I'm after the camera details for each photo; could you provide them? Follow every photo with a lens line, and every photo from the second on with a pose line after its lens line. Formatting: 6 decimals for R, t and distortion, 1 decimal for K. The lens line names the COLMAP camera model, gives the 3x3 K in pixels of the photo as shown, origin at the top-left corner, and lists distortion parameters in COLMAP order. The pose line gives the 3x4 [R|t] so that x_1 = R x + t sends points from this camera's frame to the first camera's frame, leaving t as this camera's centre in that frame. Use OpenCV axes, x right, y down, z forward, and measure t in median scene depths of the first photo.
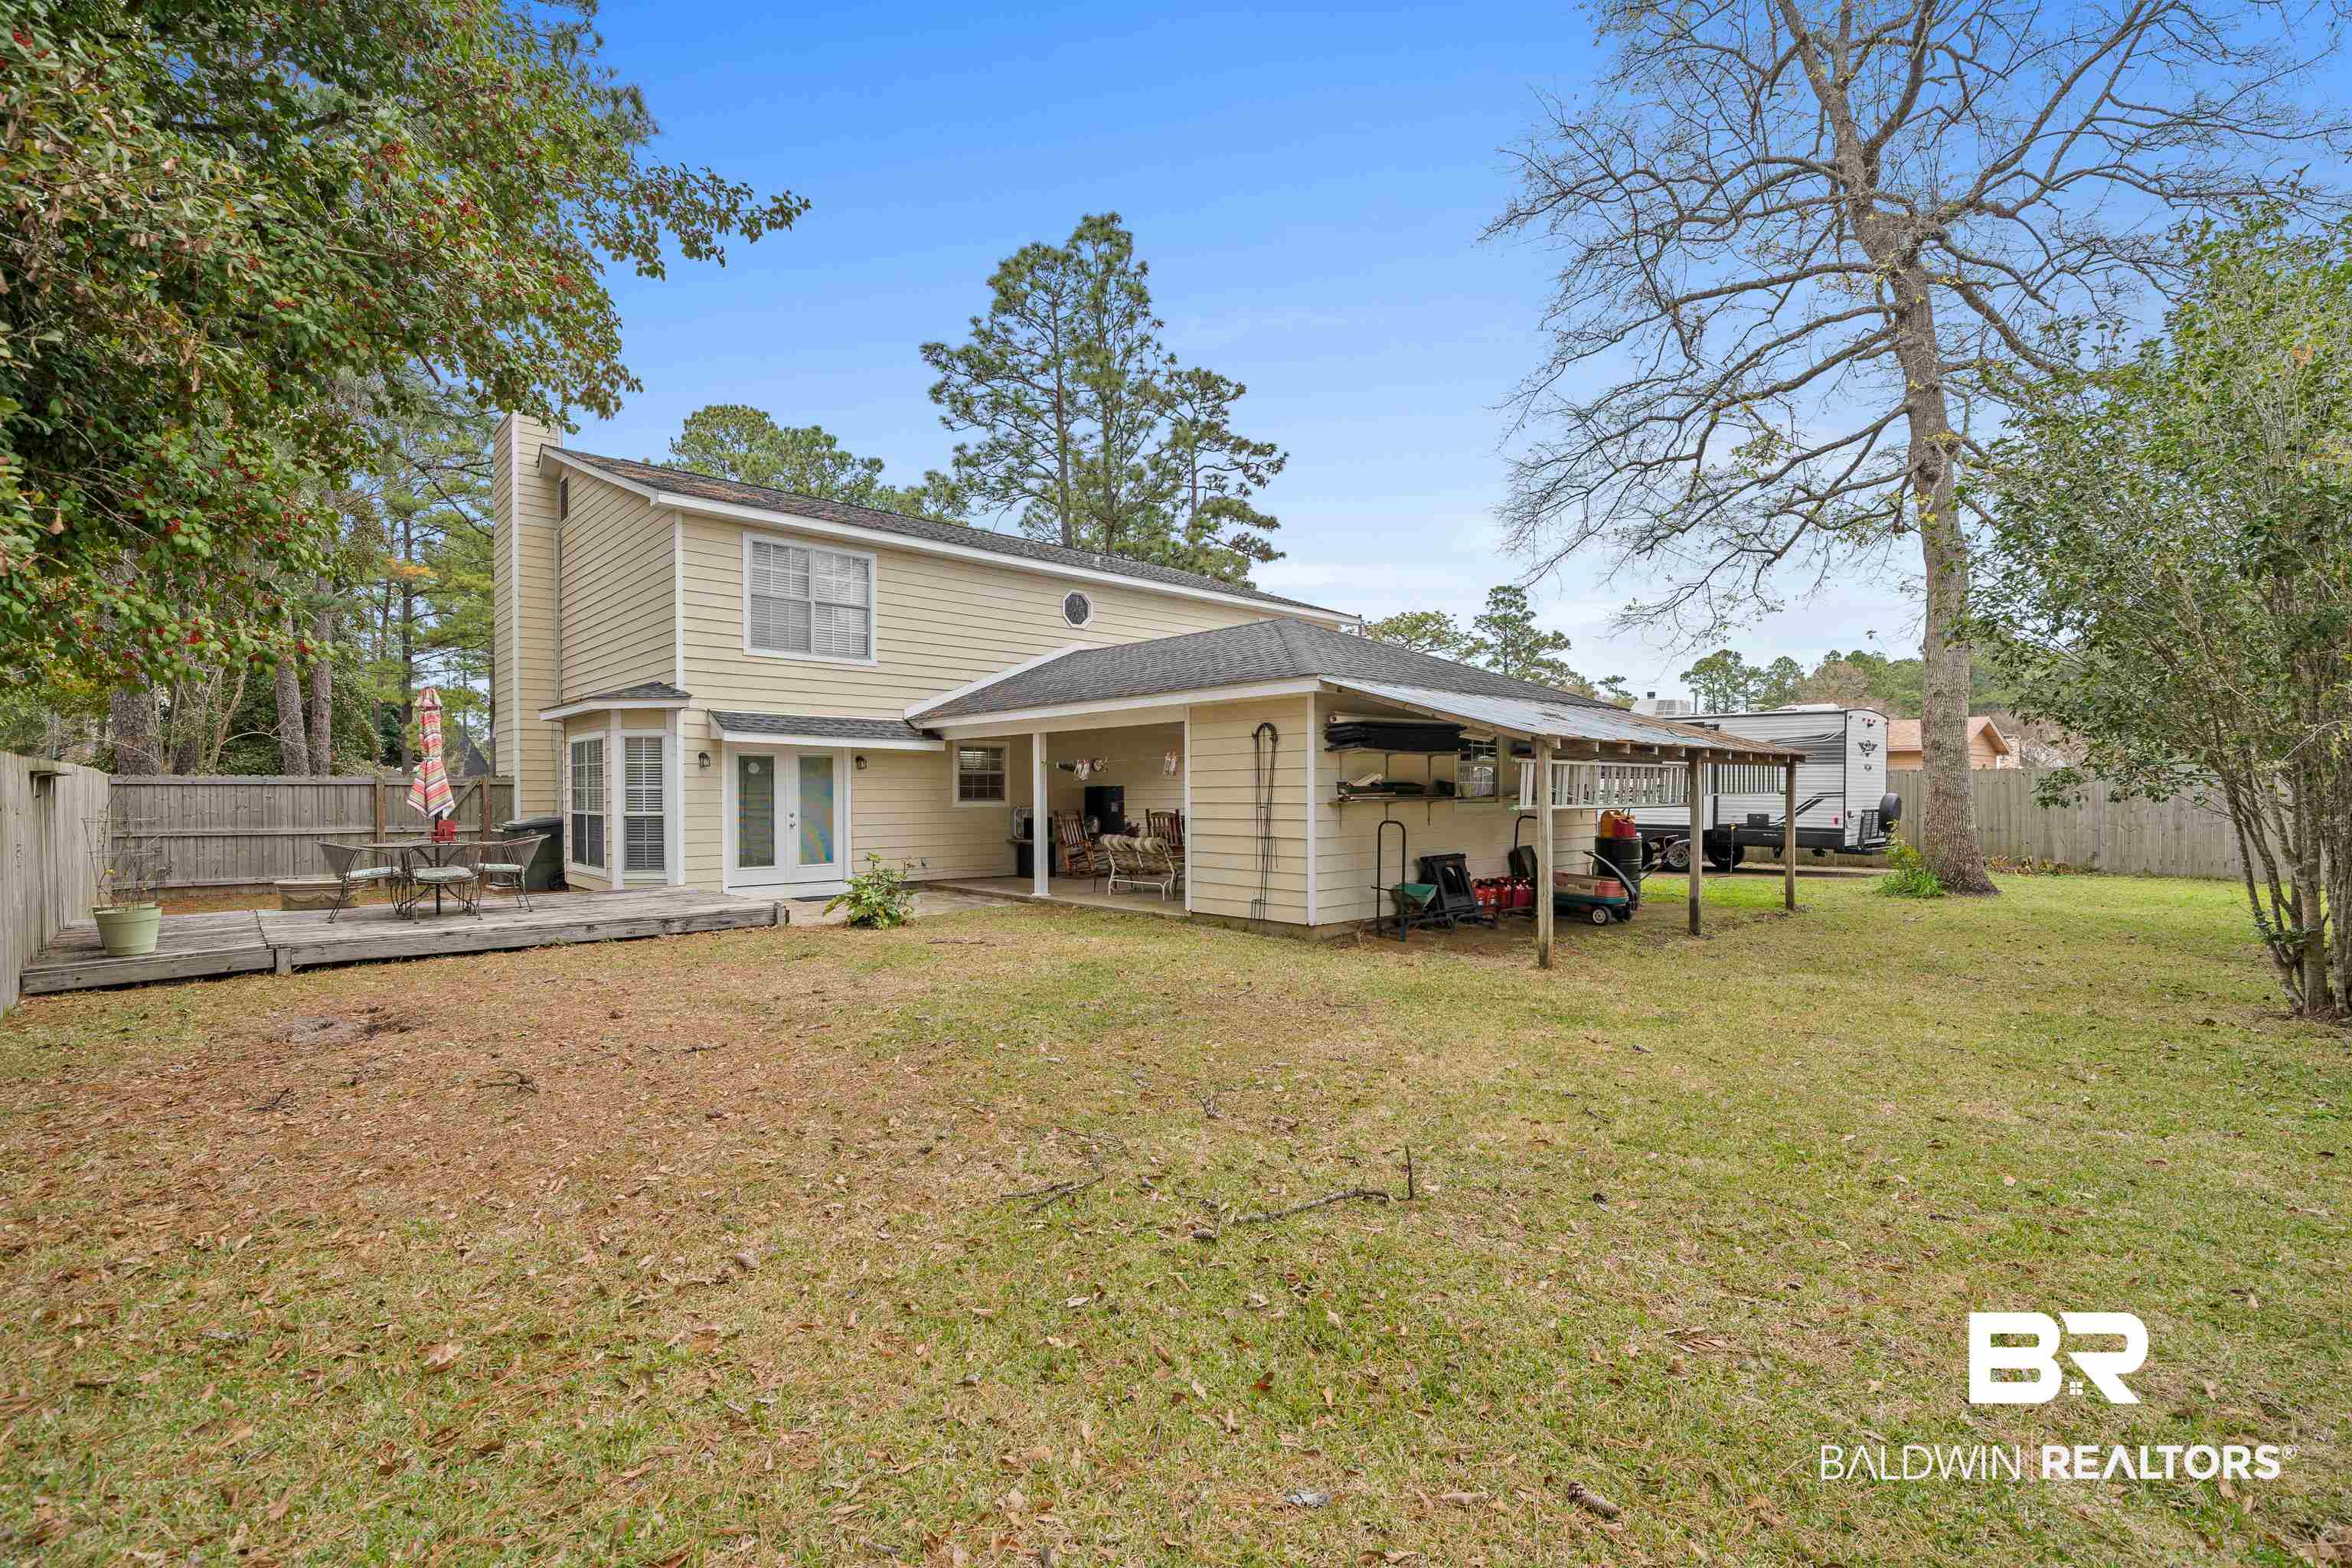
lens RADIAL K [[1018.1, 0, 1164.5], [0, 1018.1, 804.3], [0, 0, 1]] dist [0.001206, -0.000025]
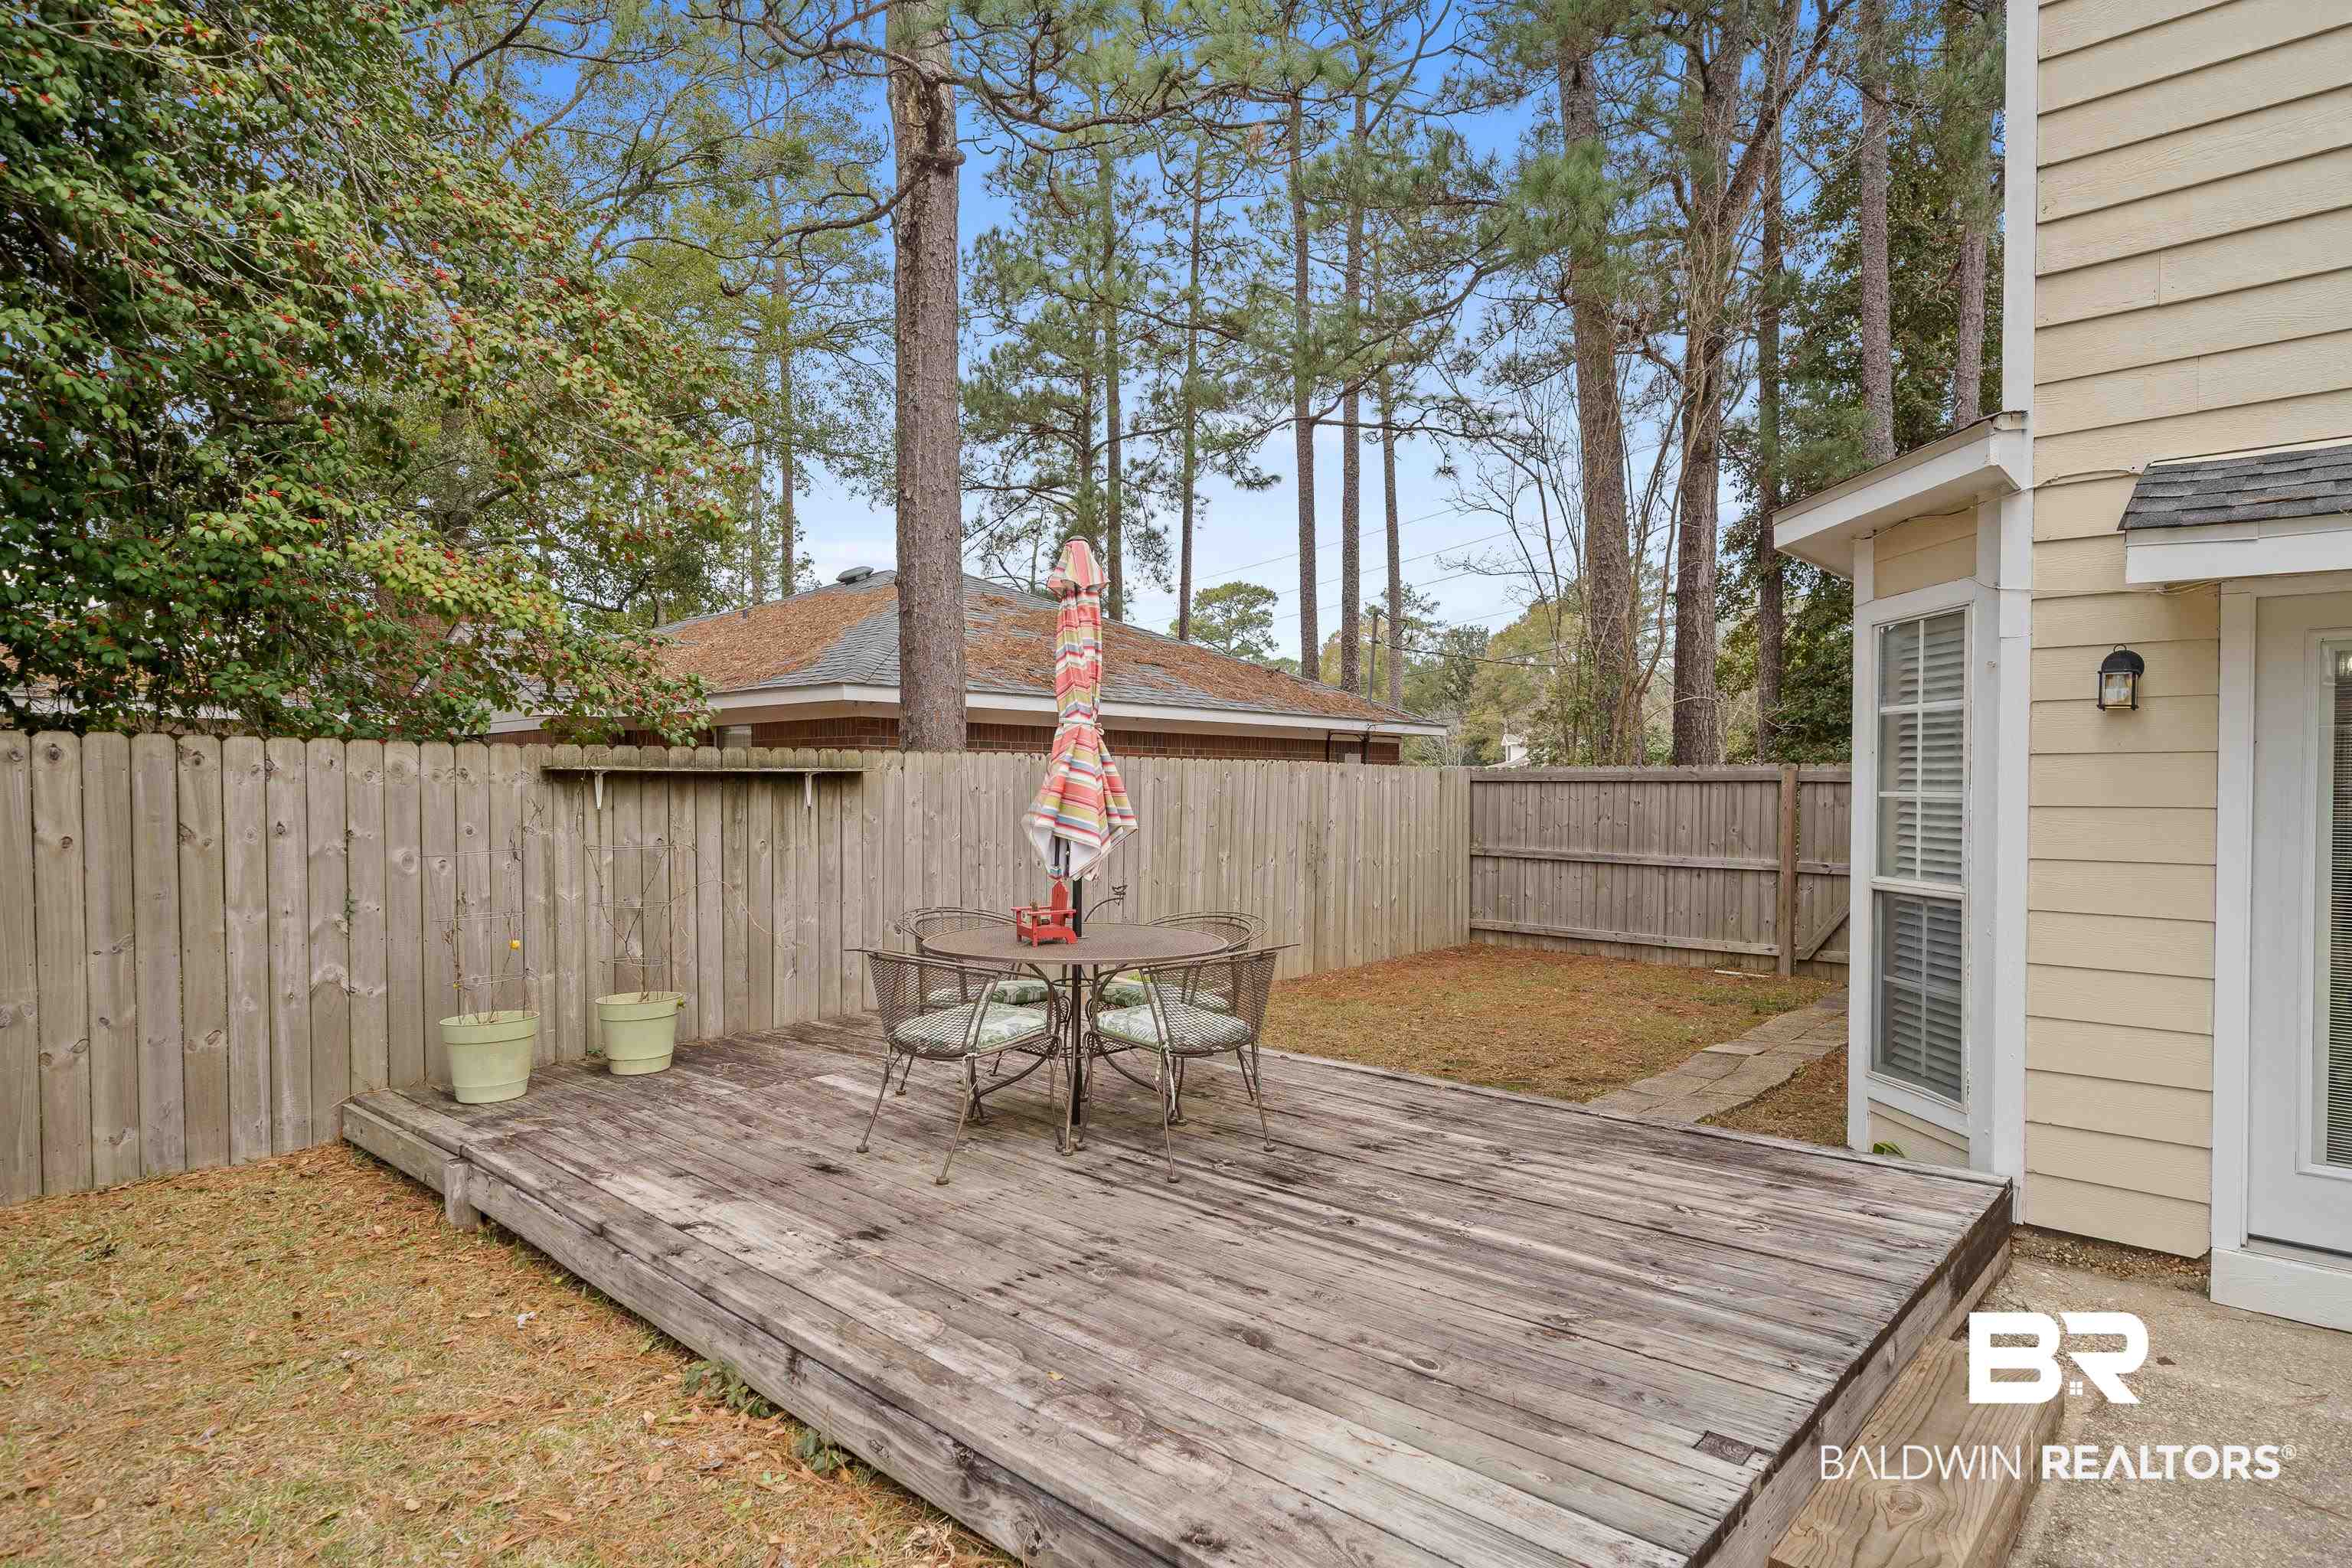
lens RADIAL K [[1242.1, 0, 1166.8], [0, 1242.1, 787.2], [0, 0, 1]] dist [0.002439, -0.001069]
pose [[0.070199, 0.004198, -0.997524, -0.164091], [-0.012326, 0.999918, 0.003341, -0.015430], [0.997457, 0.012061, 0.070245, 0.700838]]
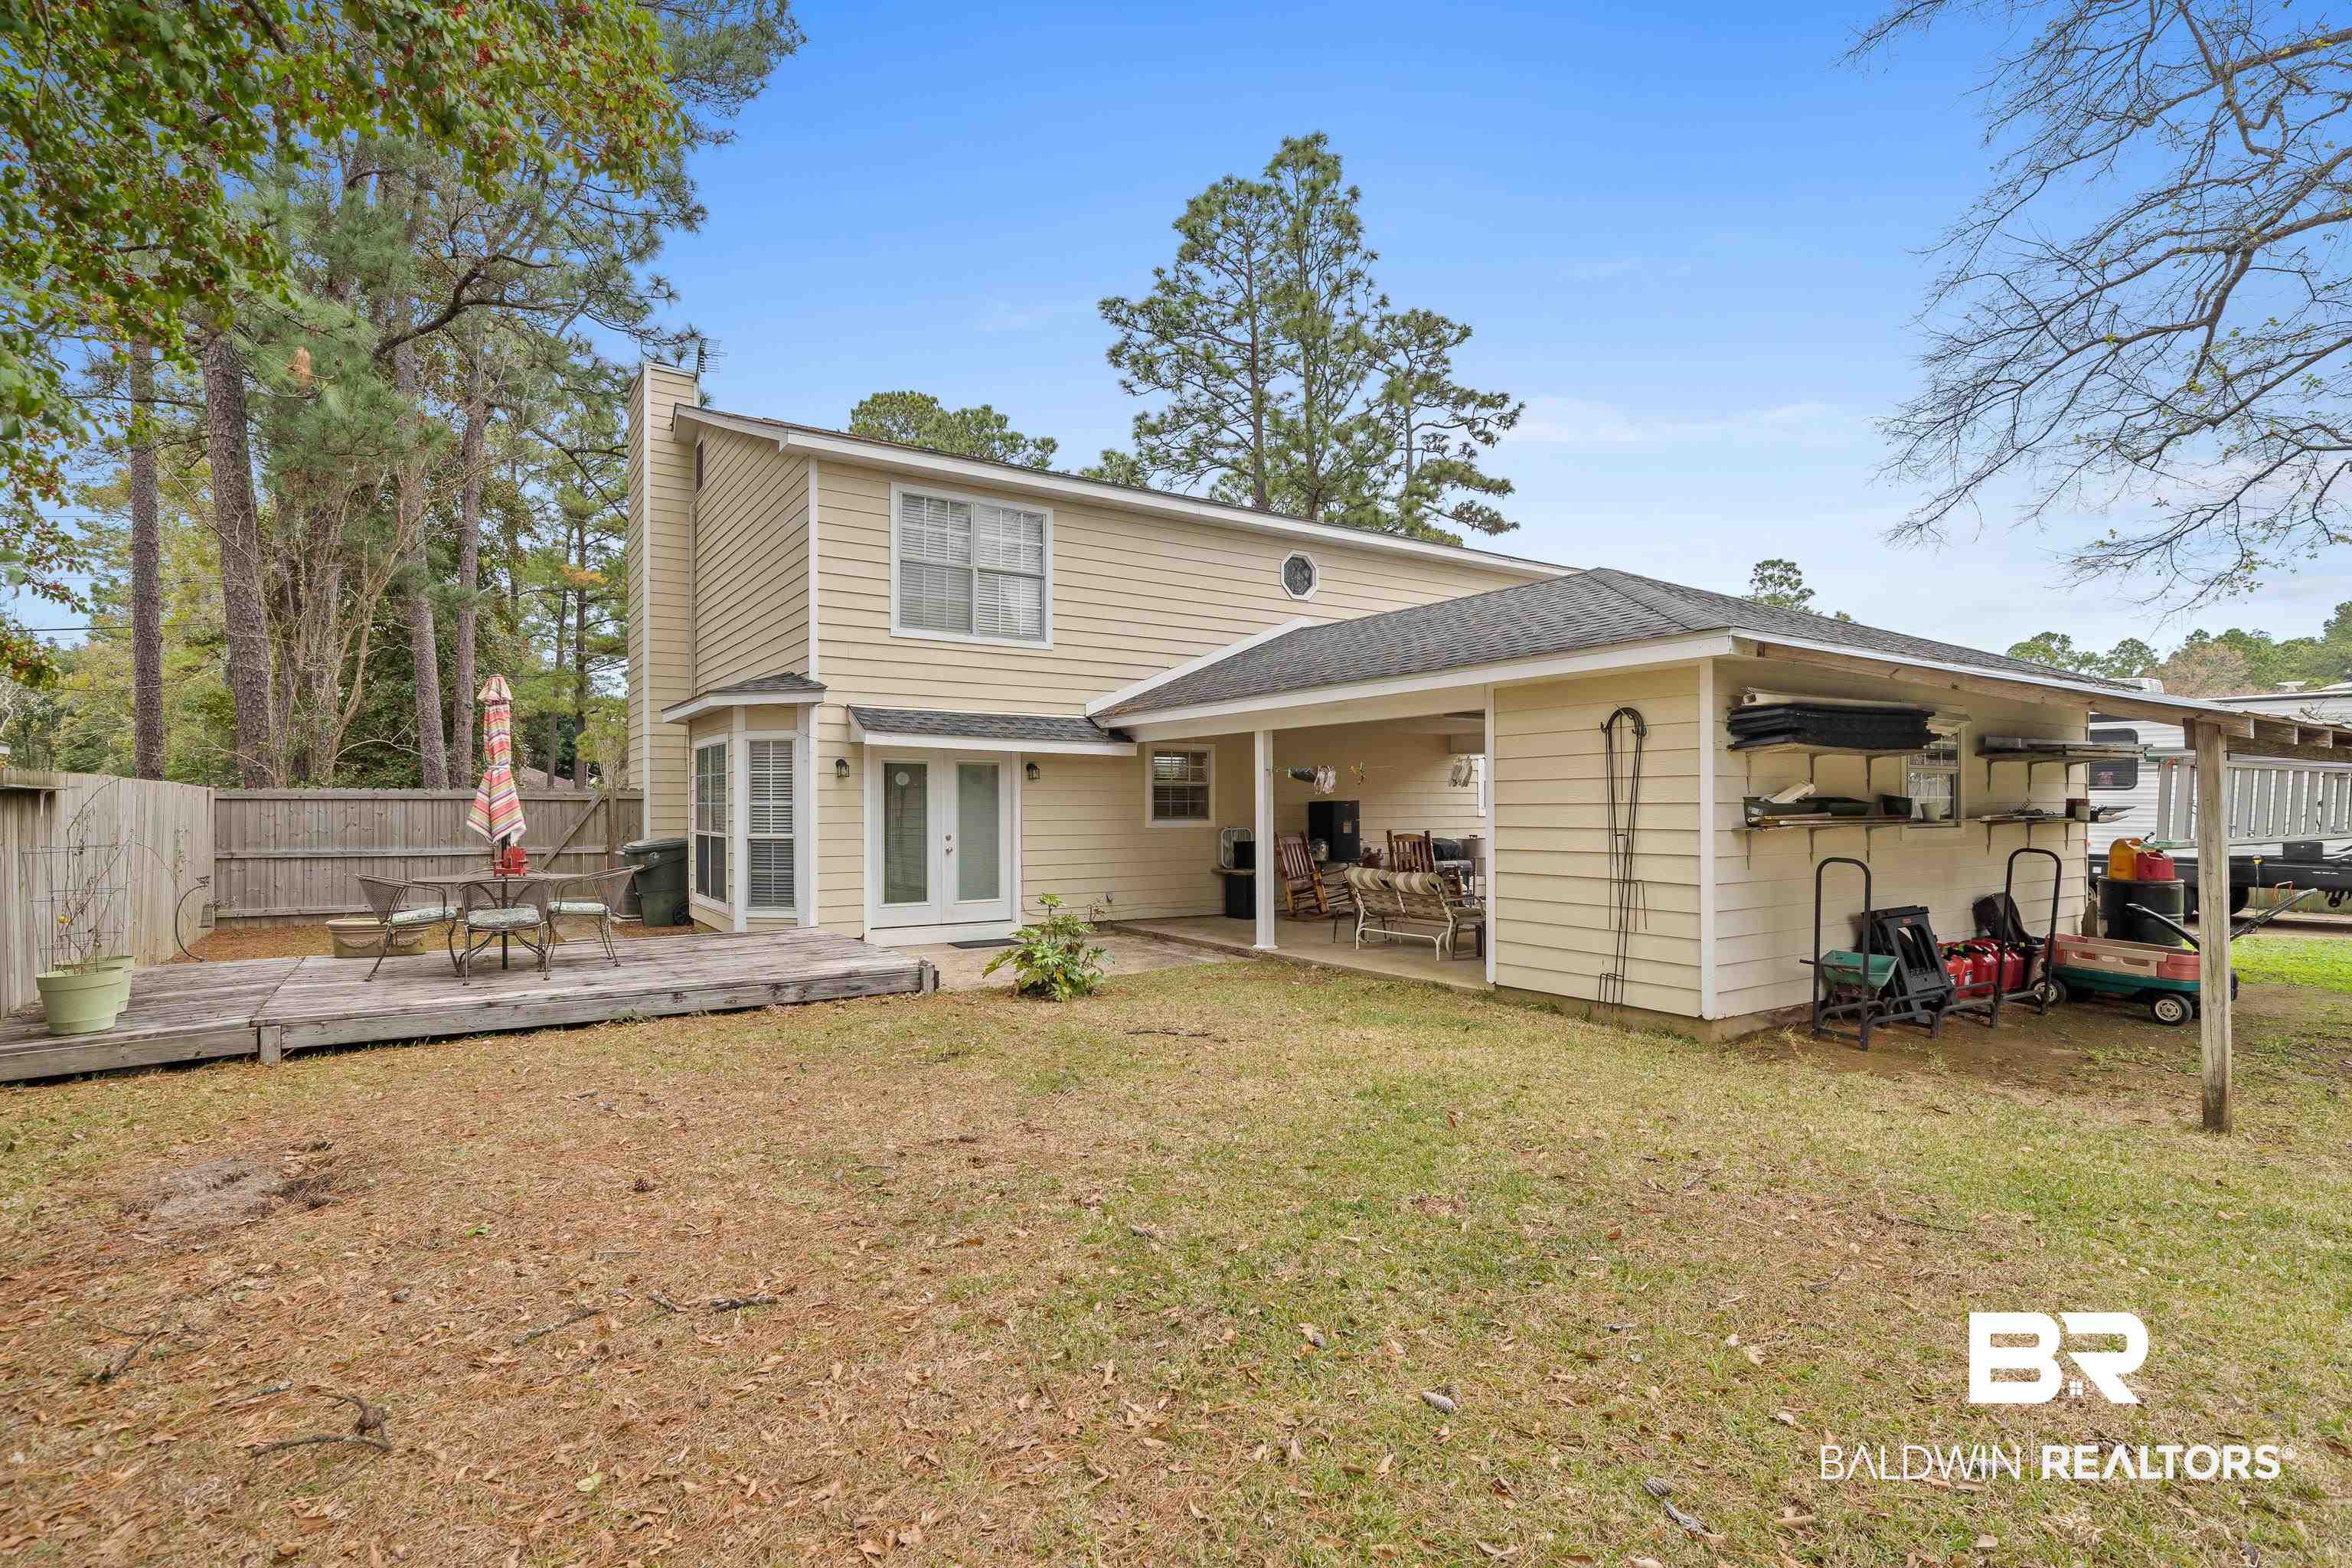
lens RADIAL K [[1106.8, 0, 1176.9], [0, 1106.8, 803.3], [0, 0, 1]] dist [0.001561, 0.000344]
pose [[0.987474, 0.000688, -0.157782, -0.053773], [-0.002757, 0.999913, -0.012894, -0.005528], [0.157759, 0.013167, 0.987390, 0.174765]]
